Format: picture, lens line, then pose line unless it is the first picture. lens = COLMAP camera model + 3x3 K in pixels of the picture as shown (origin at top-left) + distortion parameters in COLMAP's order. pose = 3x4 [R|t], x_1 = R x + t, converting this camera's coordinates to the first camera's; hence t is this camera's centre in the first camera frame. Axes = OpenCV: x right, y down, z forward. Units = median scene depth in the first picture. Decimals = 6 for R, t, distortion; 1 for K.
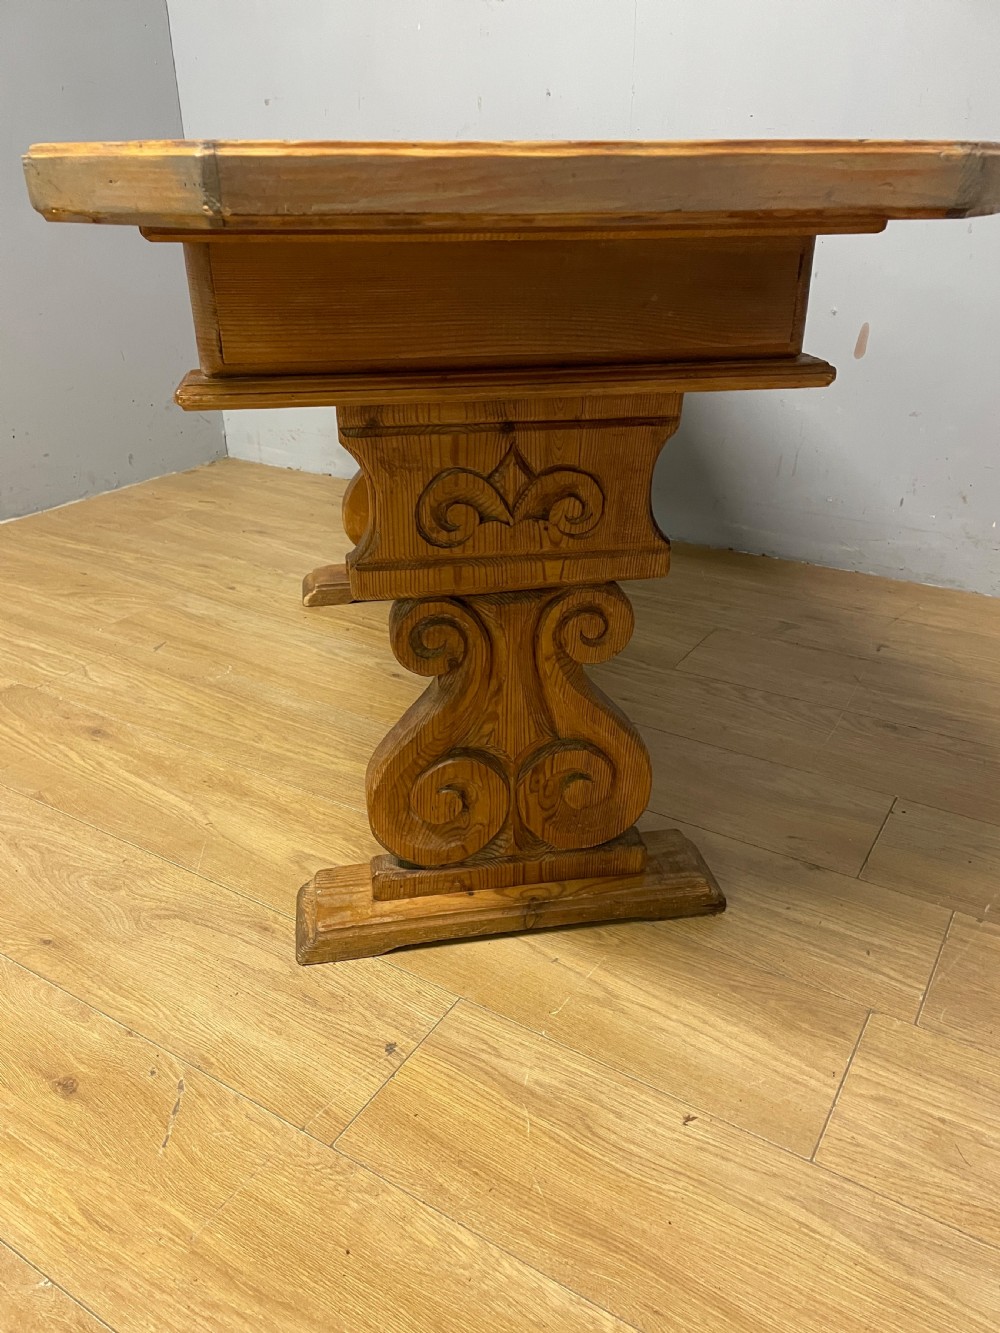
lens RADIAL K [[1009.2, 0, 491.7], [0, 1009.2, 678.4], [0, 0, 1]] dist [0.084940, -0.111606]
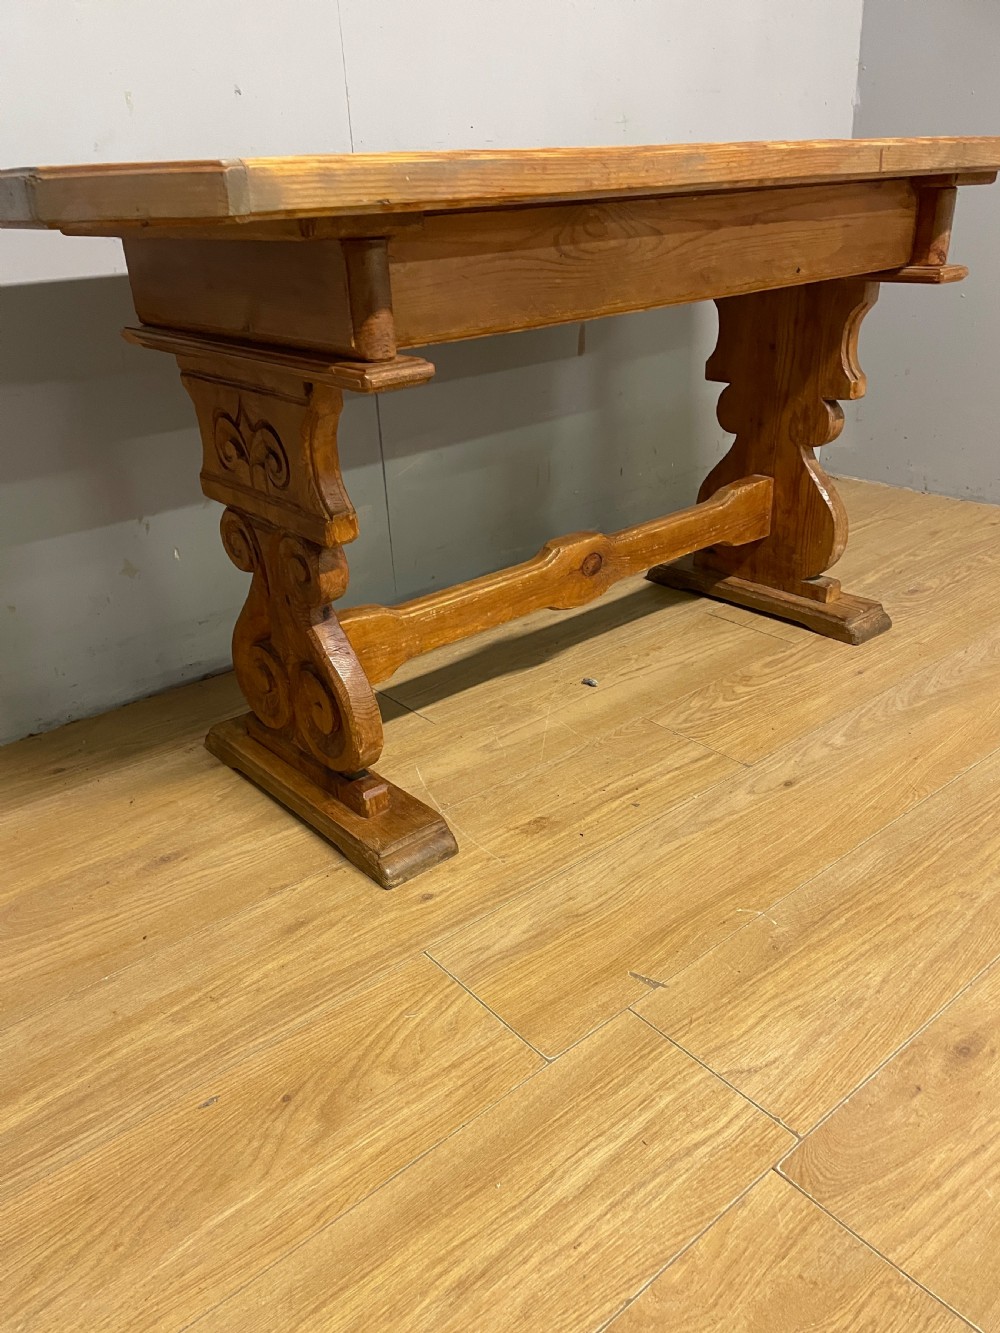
lens RADIAL K [[1009.2, 0, 493.4], [0, 1009.2, 683.4], [0, 0, 1]] dist [0.084940, -0.111606]
pose [[0.311787, -0.431729, 0.846403, -1.218492], [0.465580, 0.845954, 0.259995, -0.582652], [-0.828265, 0.313006, 0.464762, 1.168642]]
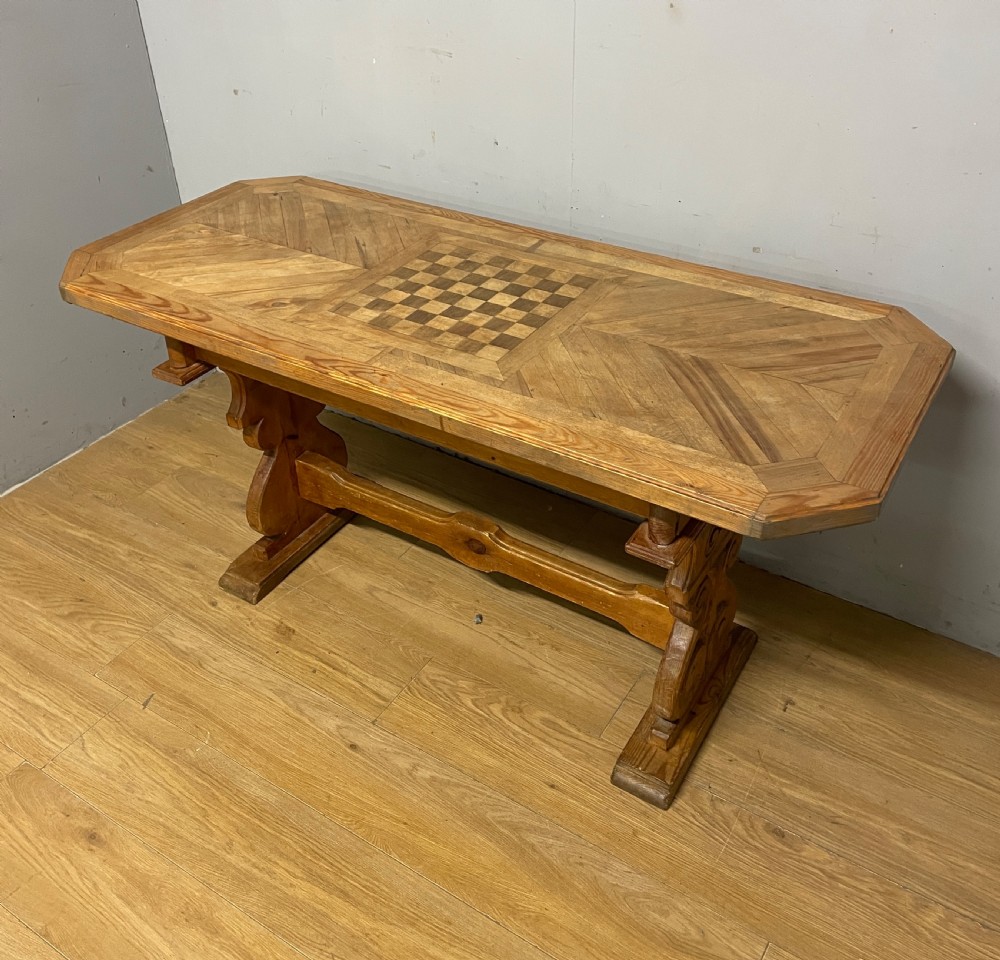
lens RADIAL K [[1009.6, 0, 486.7], [0, 1009.6, 422.0], [0, 0, 1]] dist [0.047982, 0.000000]
pose [[0.999662, -0.007297, -0.024966, 0.126701], [0.010080, 0.993519, 0.113216, -0.727714], [0.023978, -0.113429, 0.993257, -0.128187]]
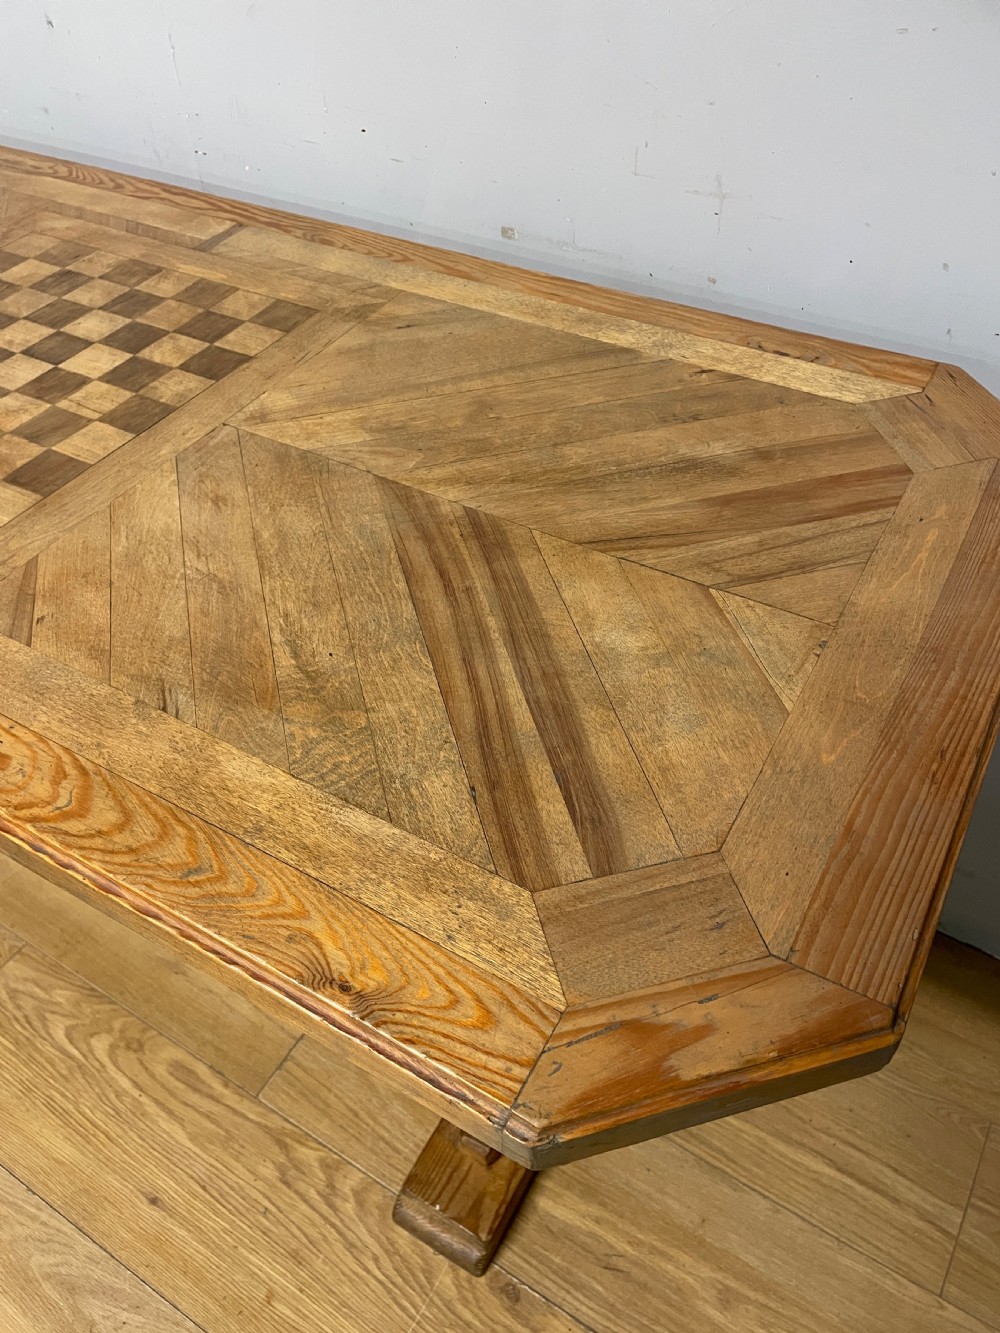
lens RADIAL K [[1009.2, 0, 493.7], [0, 1009.2, 687.1], [0, 0, 1]] dist [0.084940, -0.111606]
pose [[0.999544, -0.029470, -0.006510, 0.391522], [0.029932, 0.940388, 0.338784, -0.758791], [-0.003862, -0.338825, 0.940841, 0.681035]]
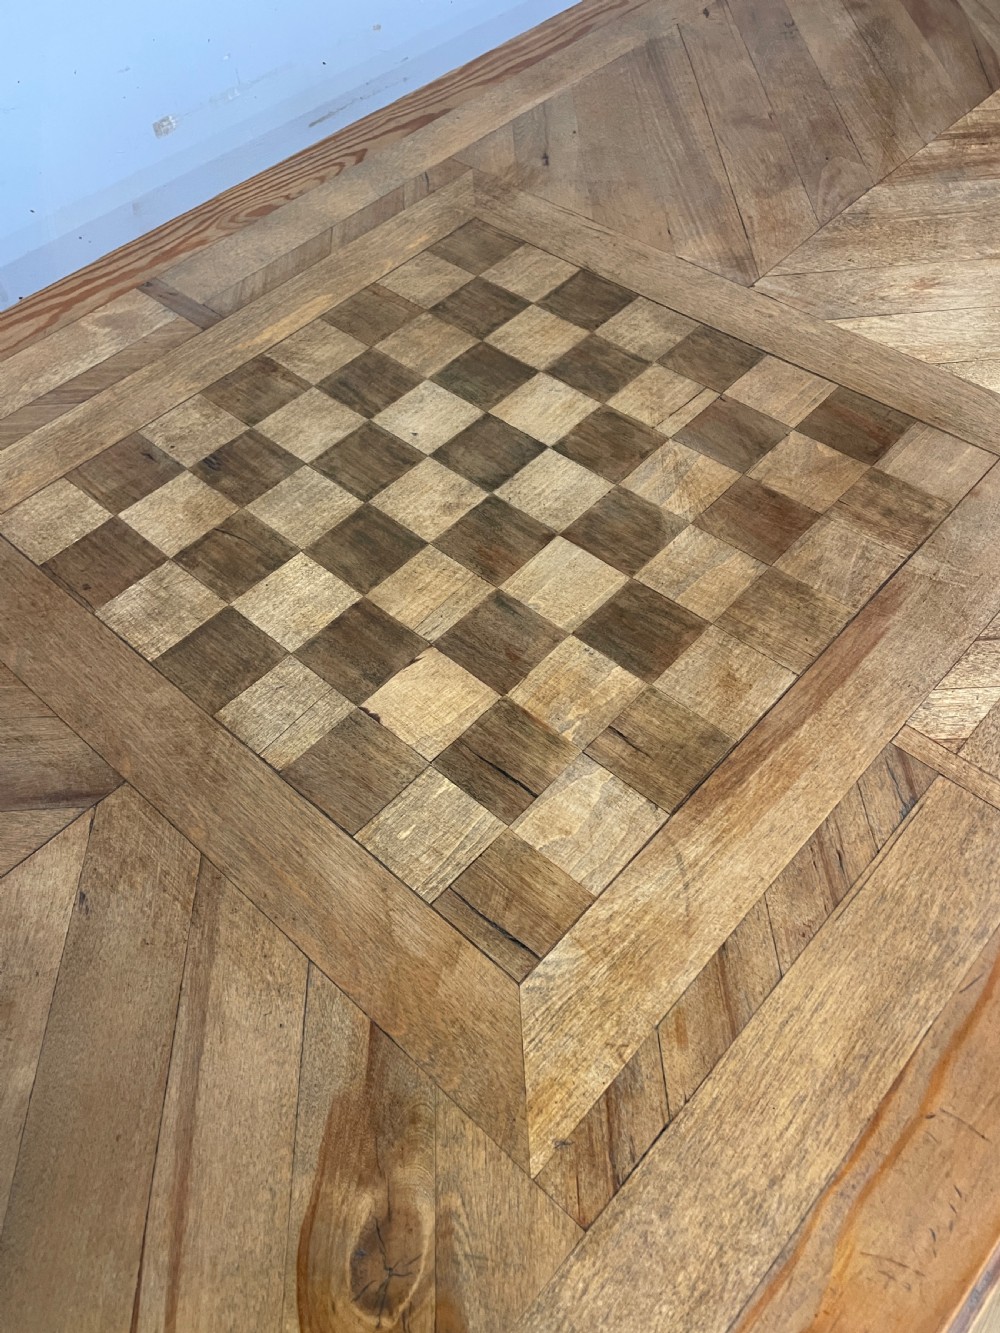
lens RADIAL K [[1009.2, 0, 502.3], [0, 1009.2, 681.5], [0, 0, 1]] dist [0.084940, -0.111606]
pose [[0.189400, -0.797518, 0.572794, -0.254298], [0.480398, 0.584030, 0.654314, -0.979242], [-0.856356, 0.151242, 0.493741, 1.241256]]
